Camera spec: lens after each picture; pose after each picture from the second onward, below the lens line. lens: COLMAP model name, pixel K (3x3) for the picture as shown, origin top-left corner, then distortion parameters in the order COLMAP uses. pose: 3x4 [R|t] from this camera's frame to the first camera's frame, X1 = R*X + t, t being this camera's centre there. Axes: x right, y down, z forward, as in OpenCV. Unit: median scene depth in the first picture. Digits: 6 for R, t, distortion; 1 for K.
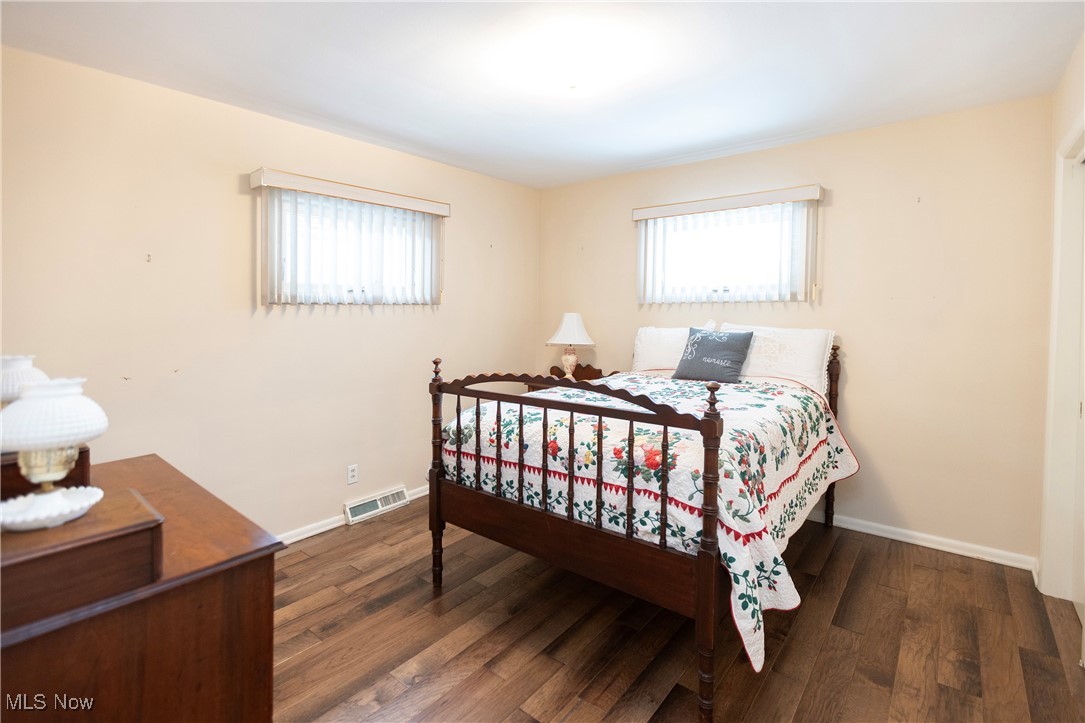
lens RADIAL K [[521.2, 0, 545.1], [0, 521.2, 321.7], [0, 0, 1]] dist [-0.000070, 0.000072]
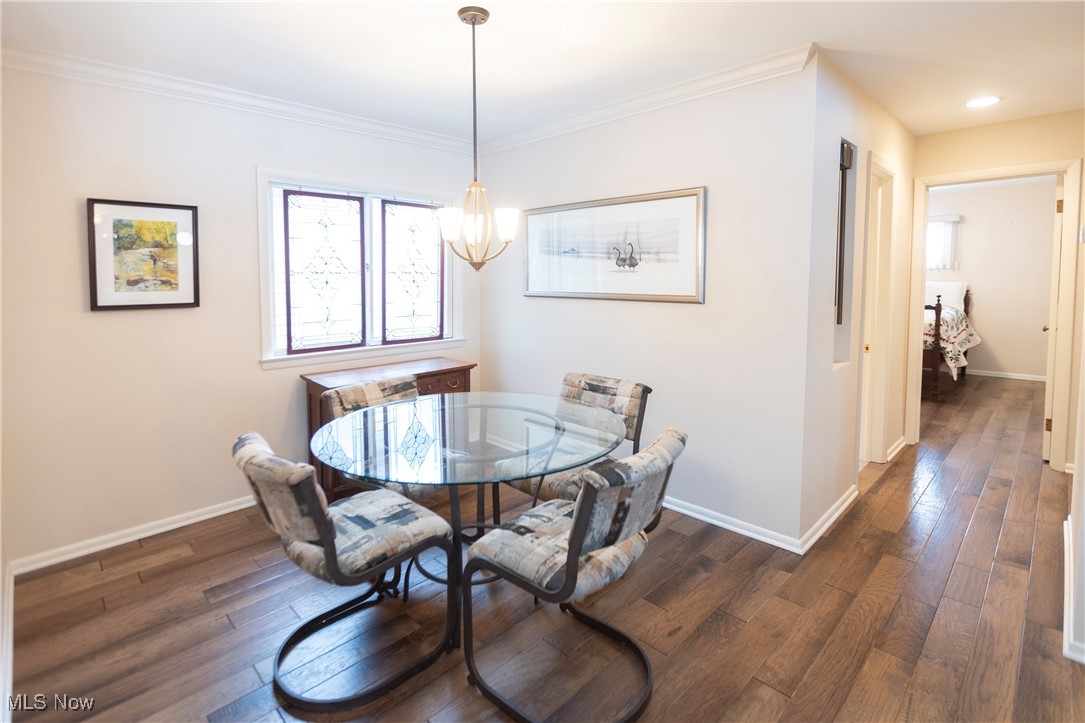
lens RADIAL K [[460.8, 0, 527.8], [0, 460.8, 295.3], [0, 0, 1]] dist [-0.001469, 0.000201]
pose [[0.981650, -0.001588, -0.190684, -0.984937], [0.005164, 0.999820, 0.018260, 0.028361], [0.190621, -0.018909, 0.981482, -1.382102]]
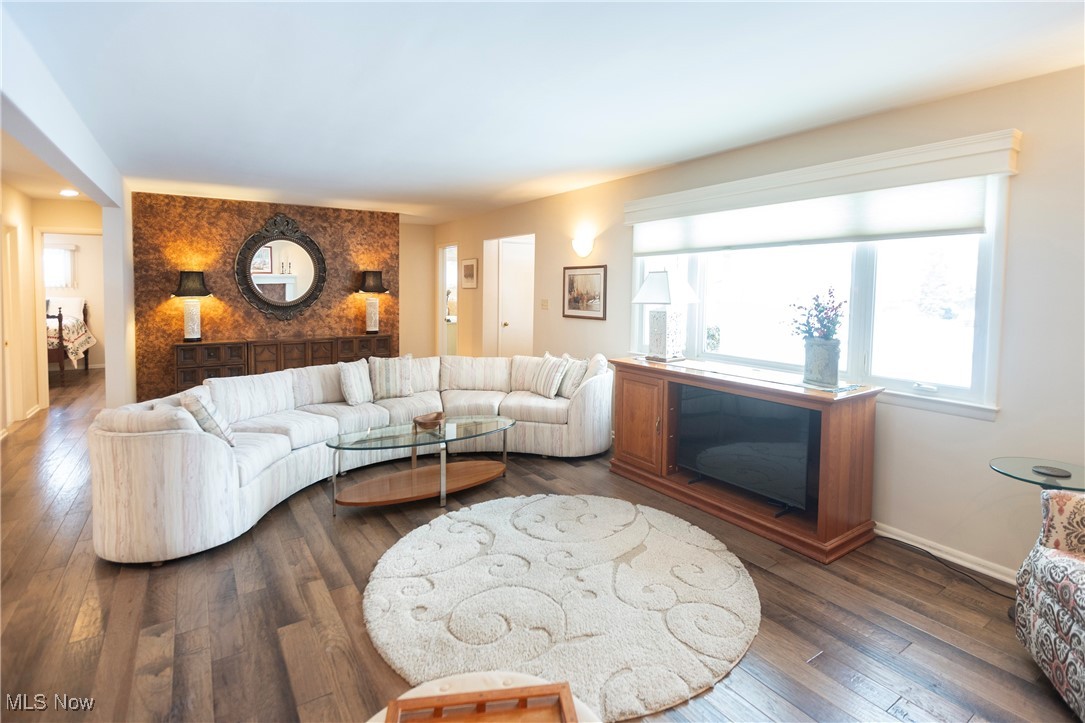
lens RADIAL K [[545.6, 0, 554.8], [0, 545.6, 319.5], [0, 0, 1]] dist [0.001001, -0.010774]
pose [[0.313588, -0.050484, 0.948216, -1.605413], [0.019148, 0.998719, 0.046840, 0.048327], [-0.949366, 0.003468, 0.314153, -2.608132]]
